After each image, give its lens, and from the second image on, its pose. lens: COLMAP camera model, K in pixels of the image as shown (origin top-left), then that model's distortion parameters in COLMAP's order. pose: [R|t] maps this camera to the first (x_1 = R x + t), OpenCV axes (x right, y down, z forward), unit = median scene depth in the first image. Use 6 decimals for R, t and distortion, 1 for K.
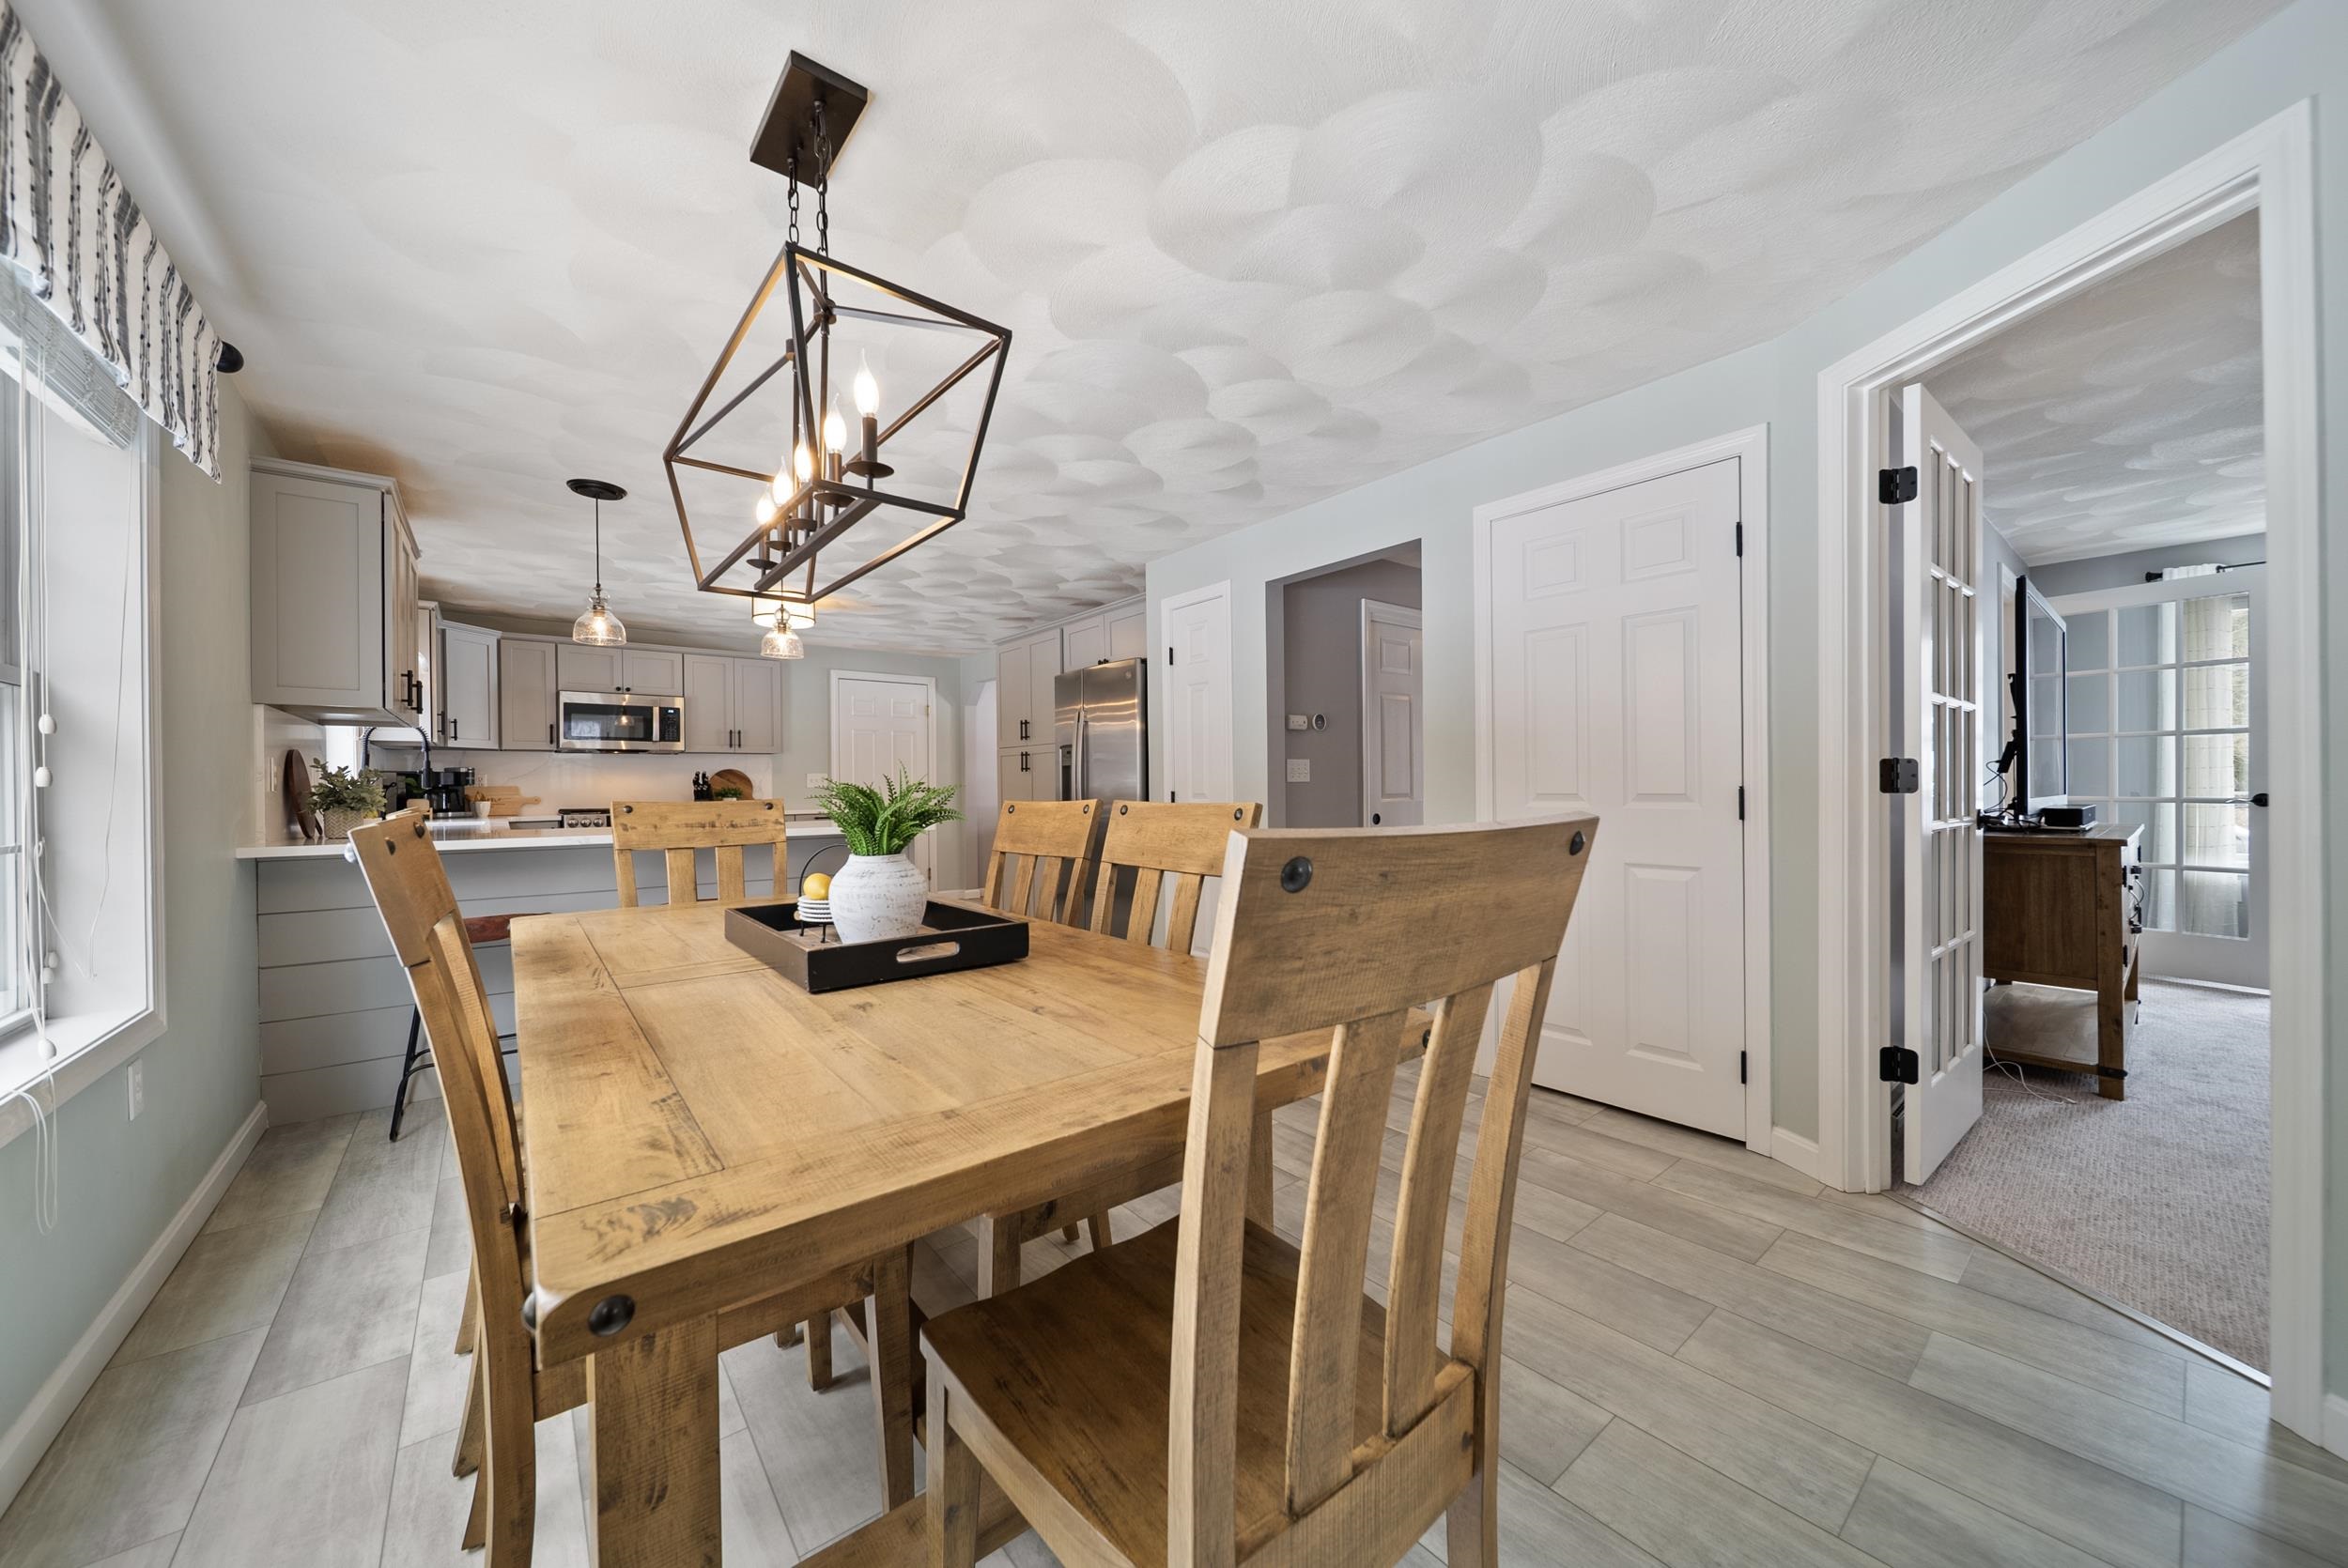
lens RADIAL K [[826.8, 0, 1174.9], [0, 826.8, 789.9], [0, 0, 1]] dist [0.003104, -0.002134]
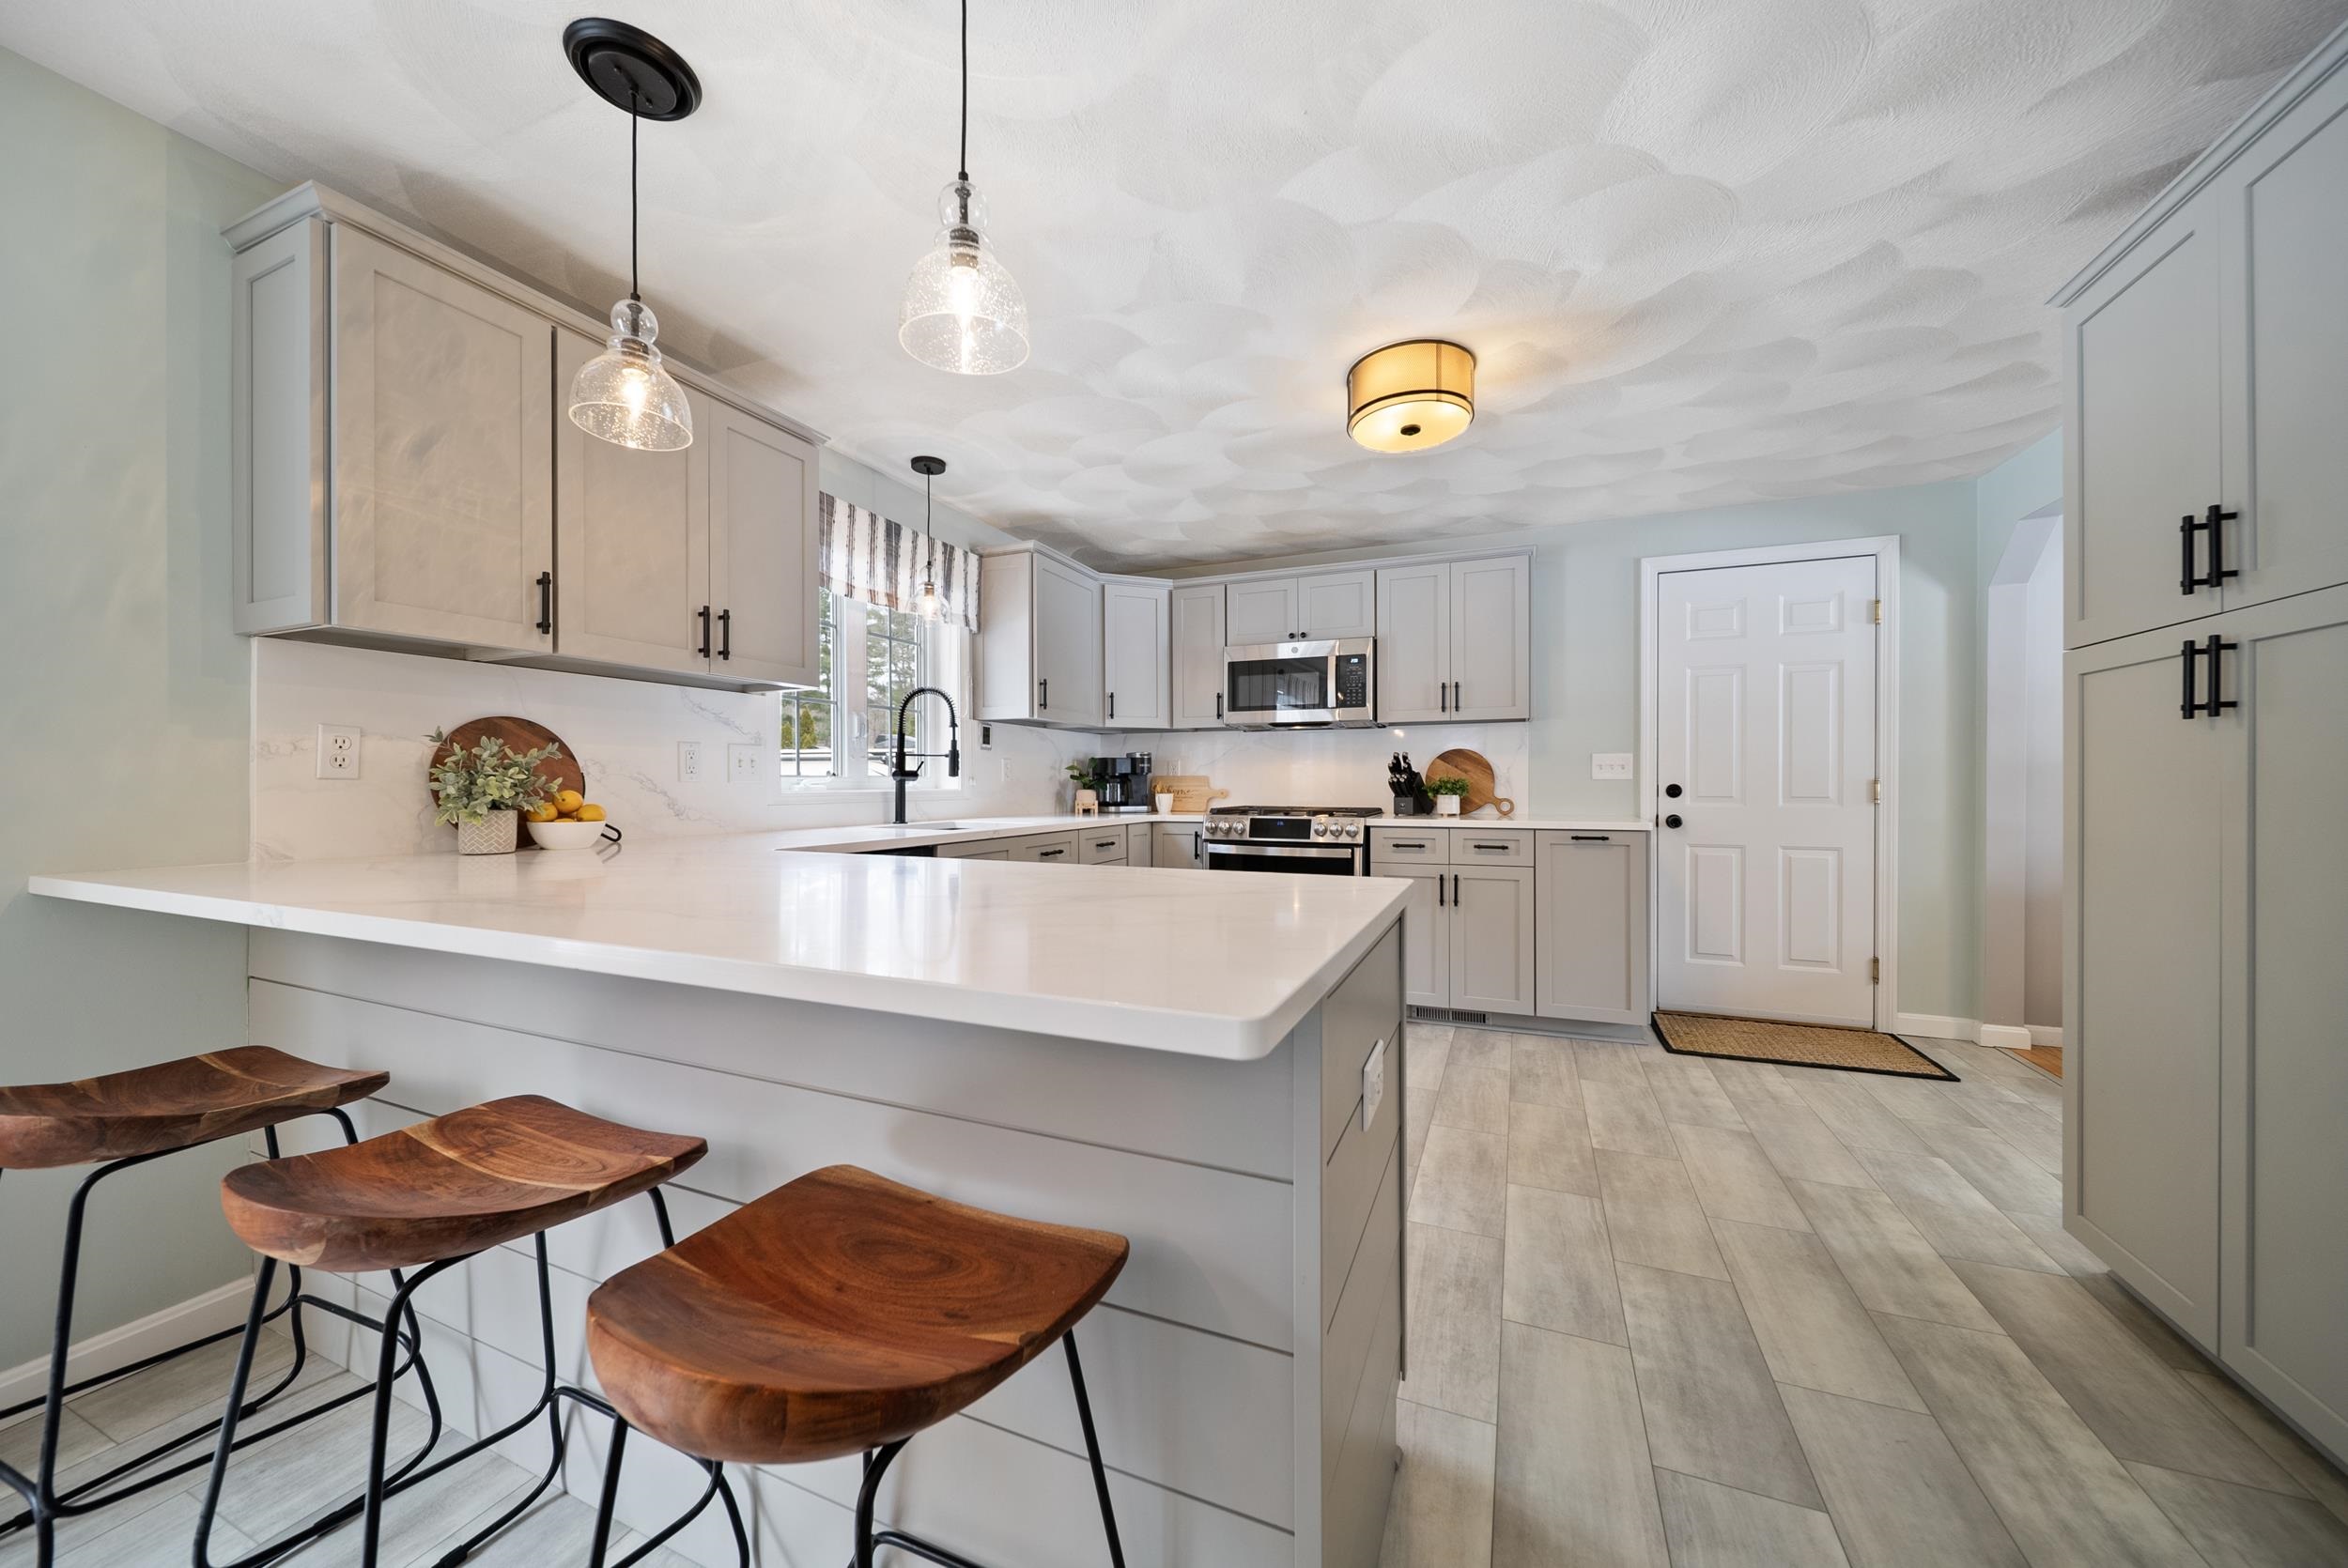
lens RADIAL K [[826.8, 0, 1174.9], [0, 826.8, 789.9], [0, 0, 1]] dist [0.003104, -0.002134]
pose [[0.478357, 0.015668, -0.878026, -0.104983], [-0.006060, 0.999876, 0.014541, -0.002033], [0.878144, -0.001635, 0.478393, 0.575181]]
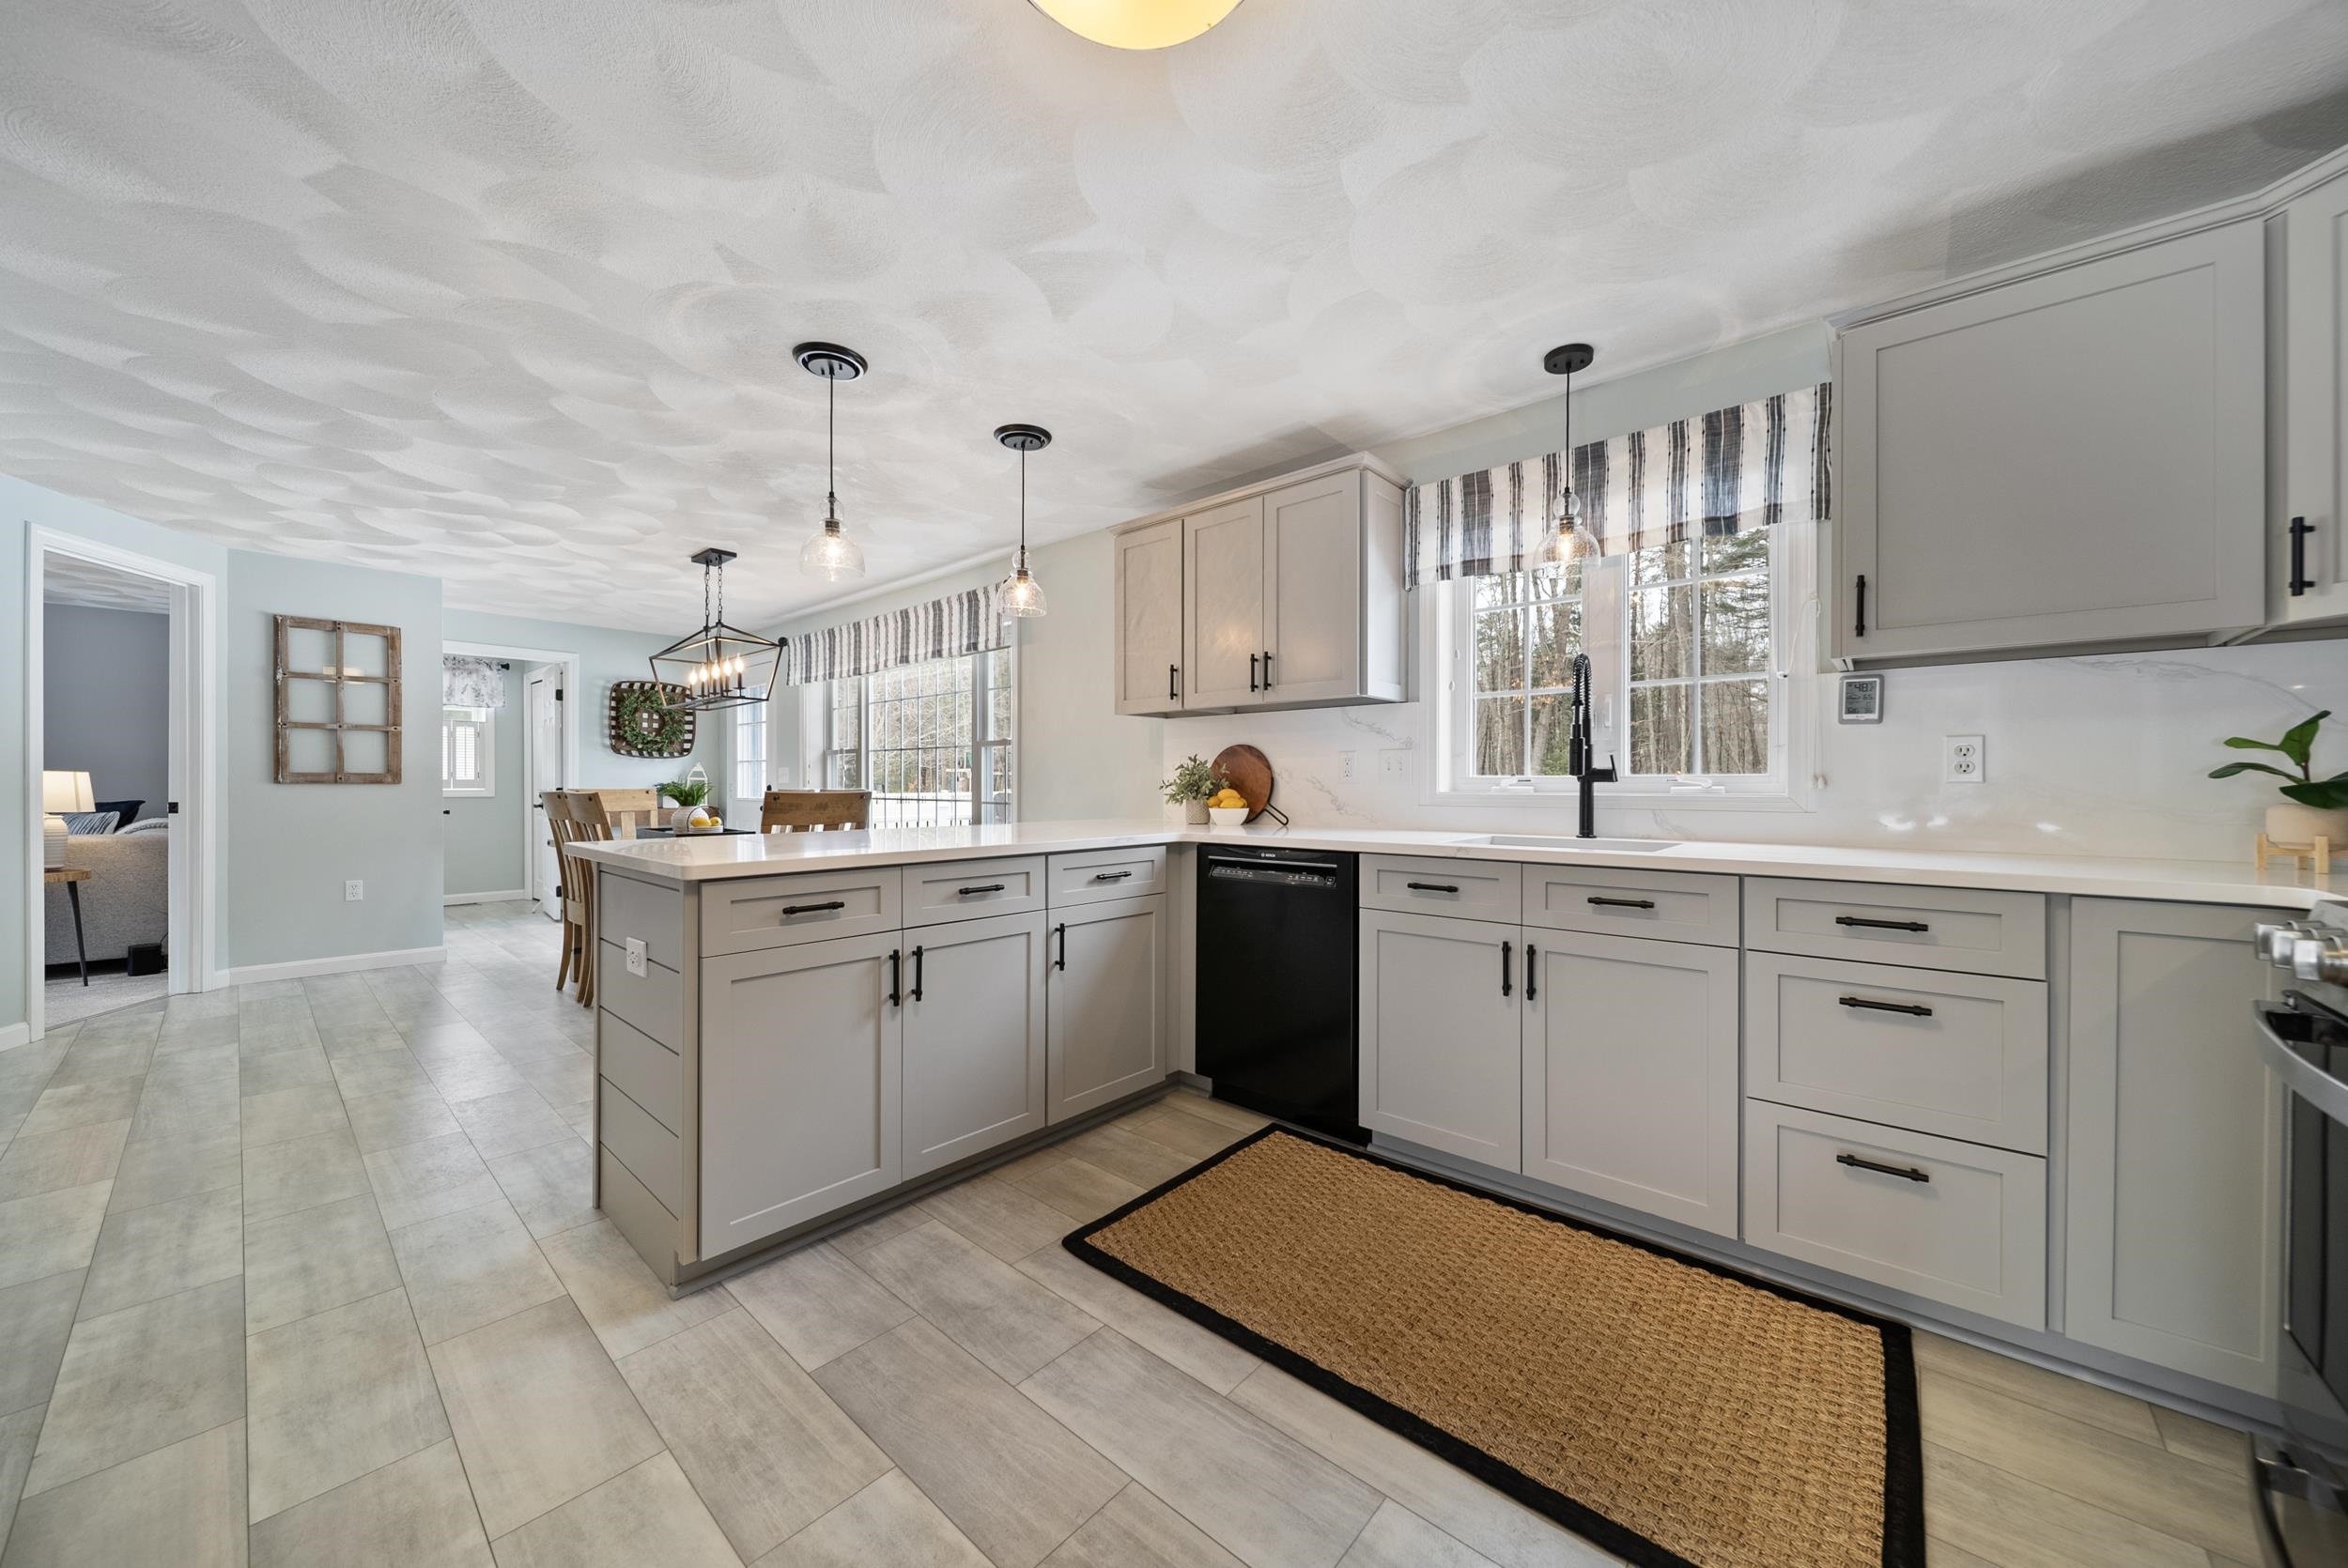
lens RADIAL K [[826.8, 0, 1174.9], [0, 826.8, 789.9], [0, 0, 1]] dist [0.003104, -0.002134]
pose [[-0.984567, 0.009388, -0.174757, -0.389886], [0.007567, 0.999910, 0.011082, -0.000965], [0.174845, 0.009588, -0.984549, 1.044719]]
